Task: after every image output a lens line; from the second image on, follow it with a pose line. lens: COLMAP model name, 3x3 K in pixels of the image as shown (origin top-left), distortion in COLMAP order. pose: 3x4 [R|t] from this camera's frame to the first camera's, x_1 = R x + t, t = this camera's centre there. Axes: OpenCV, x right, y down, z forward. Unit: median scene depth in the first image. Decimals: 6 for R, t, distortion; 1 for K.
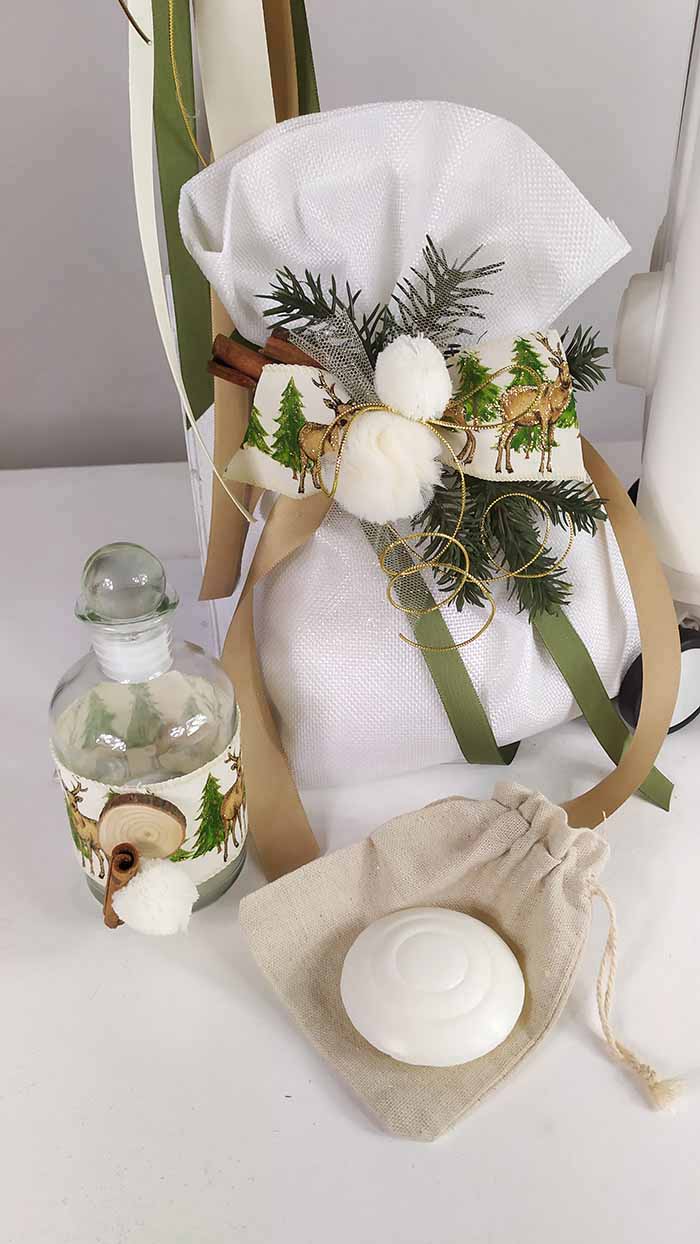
lens RADIAL K [[951.7, 0, 348.4], [0, 951.7, 624.1], [0, 0, 1]] dist [0.035379, -0.026998]
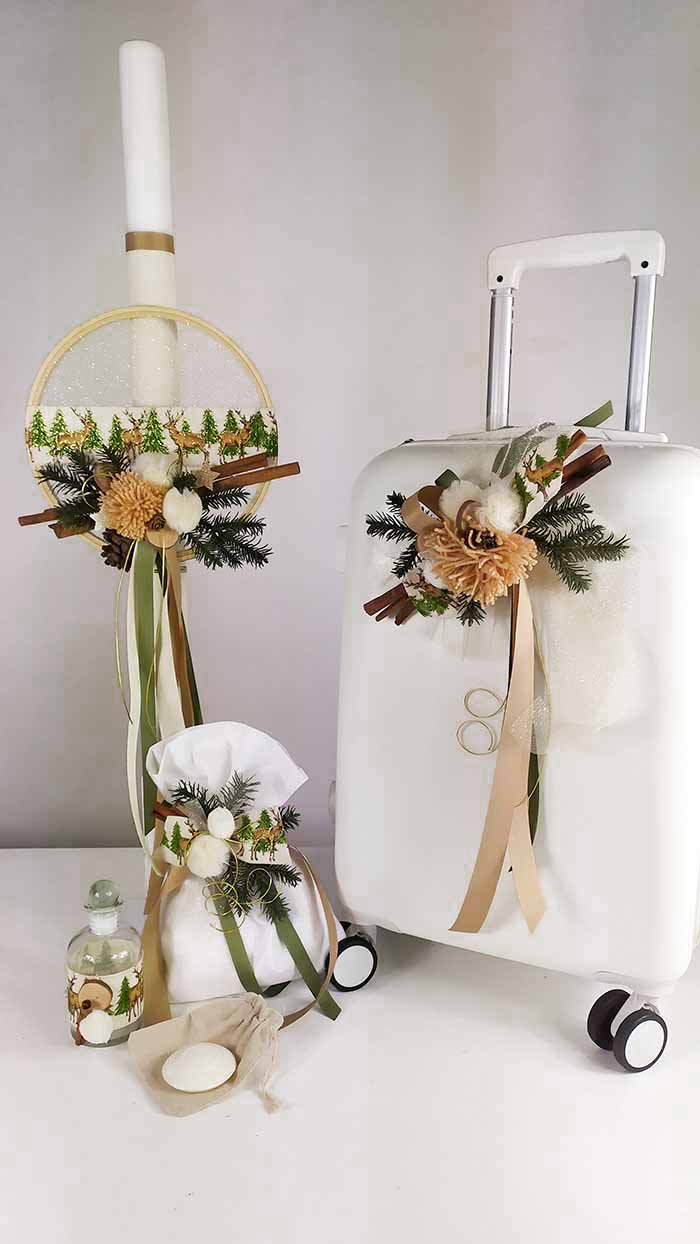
lens RADIAL K [[951.7, 0, 355.7], [0, 951.7, 623.9], [0, 0, 1]] dist [0.035379, -0.026998]
pose [[0.997678, 0.032401, -0.059904, 0.571072], [-0.053150, 0.920391, -0.387371, 0.241371], [0.042584, 0.389655, 0.919976, -1.633654]]
